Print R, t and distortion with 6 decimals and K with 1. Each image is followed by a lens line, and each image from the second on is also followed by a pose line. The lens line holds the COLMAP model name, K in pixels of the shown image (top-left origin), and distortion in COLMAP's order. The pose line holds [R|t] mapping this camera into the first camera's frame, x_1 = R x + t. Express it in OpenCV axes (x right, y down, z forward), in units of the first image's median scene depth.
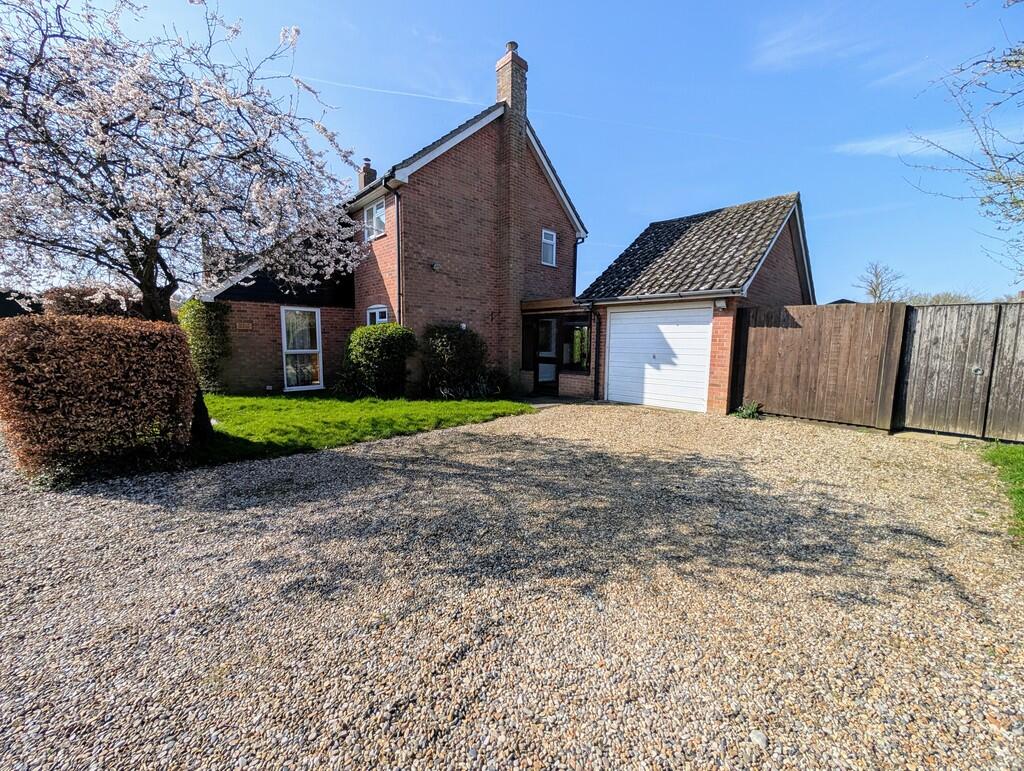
lens RADIAL K [[386.8, 0, 513.7], [0, 386.8, 381.9], [0, 0, 1]] dist [-0.000057, -0.000022]
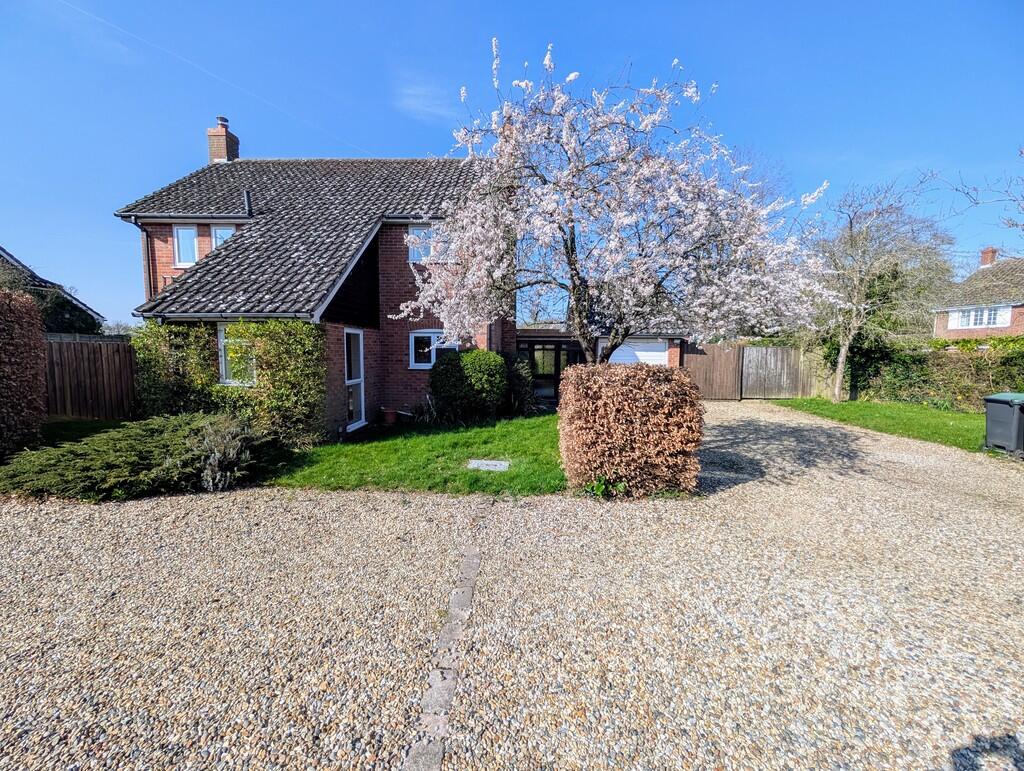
lens RADIAL K [[386.8, 0, 513.7], [0, 386.8, 381.9], [0, 0, 1]] dist [-0.000057, -0.000022]
pose [[0.711185, -0.061752, 0.700288, -1.367519], [0.077793, 0.996930, 0.008906, -0.092537], [-0.698688, 0.048144, 0.713805, 0.260221]]
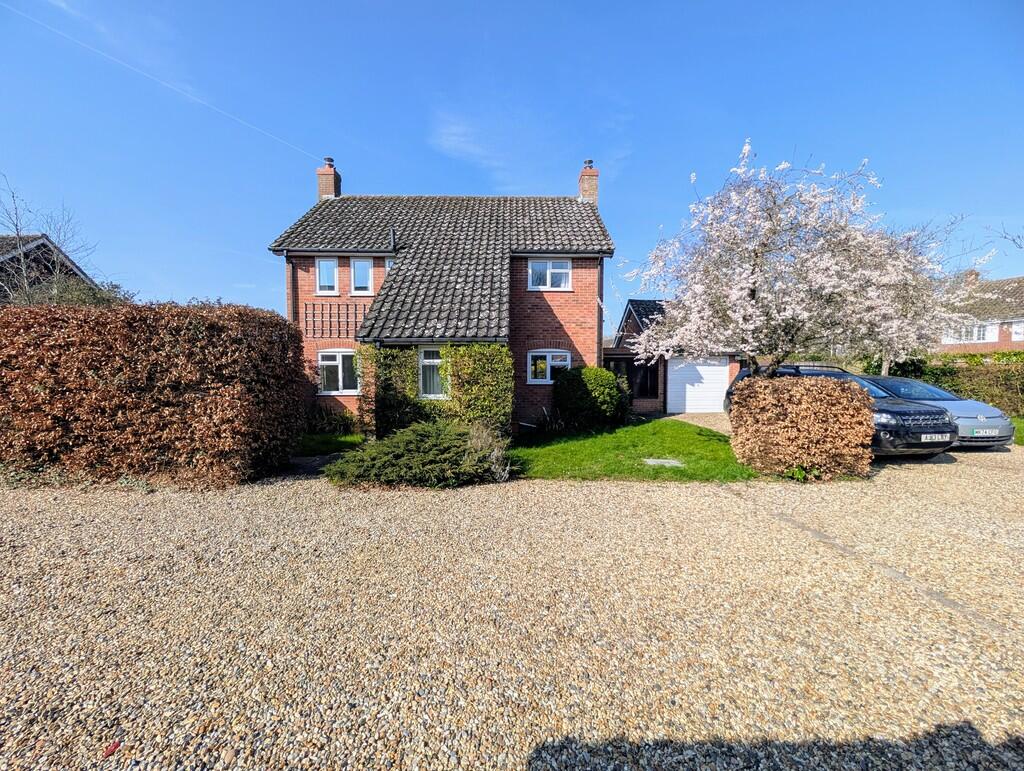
lens RADIAL K [[386.8, 0, 513.7], [0, 386.8, 381.9], [0, 0, 1]] dist [-0.000057, -0.000022]
pose [[0.683616, -0.039650, 0.728764, -1.859921], [0.088247, 0.995688, -0.028607, -0.126977], [-0.724487, 0.083867, 0.684167, 0.495863]]
